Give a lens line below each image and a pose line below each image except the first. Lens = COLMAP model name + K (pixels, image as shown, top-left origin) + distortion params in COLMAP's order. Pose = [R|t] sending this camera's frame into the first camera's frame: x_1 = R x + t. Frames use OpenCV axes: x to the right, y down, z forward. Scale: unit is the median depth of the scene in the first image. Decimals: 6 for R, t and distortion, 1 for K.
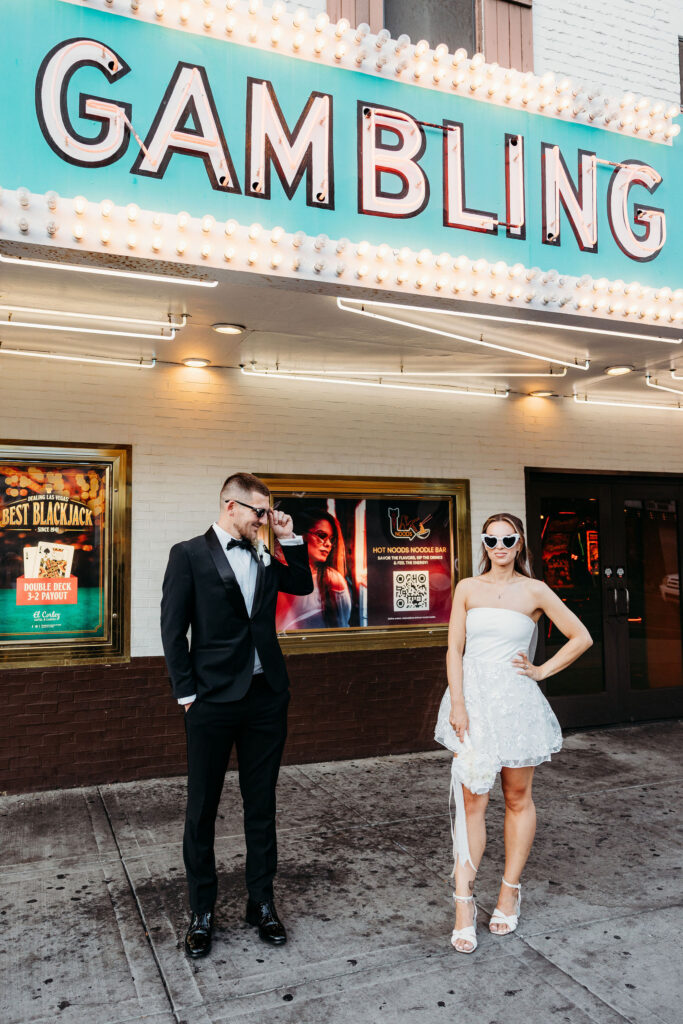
lens RADIAL K [[784.2, 0, 302.2], [0, 784.2, 501.8], [0, 0, 1]] dist [0.000019, -0.001491]
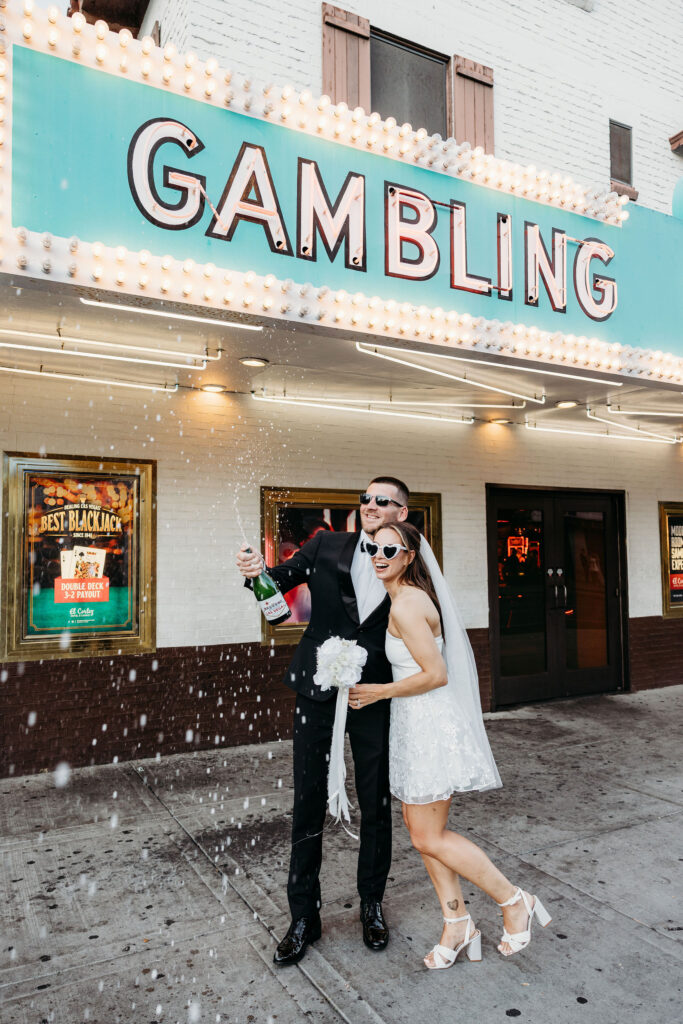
lens RADIAL K [[738.3, 0, 336.2], [0, 738.3, 523.9], [0, 0, 1]] dist [0.001499, 0.001975]
pose [[0.991306, 0.004667, 0.131492, -0.125467], [-0.007363, 0.999772, 0.020021, -0.005192], [-0.131368, -0.020816, 0.991115, -0.106938]]
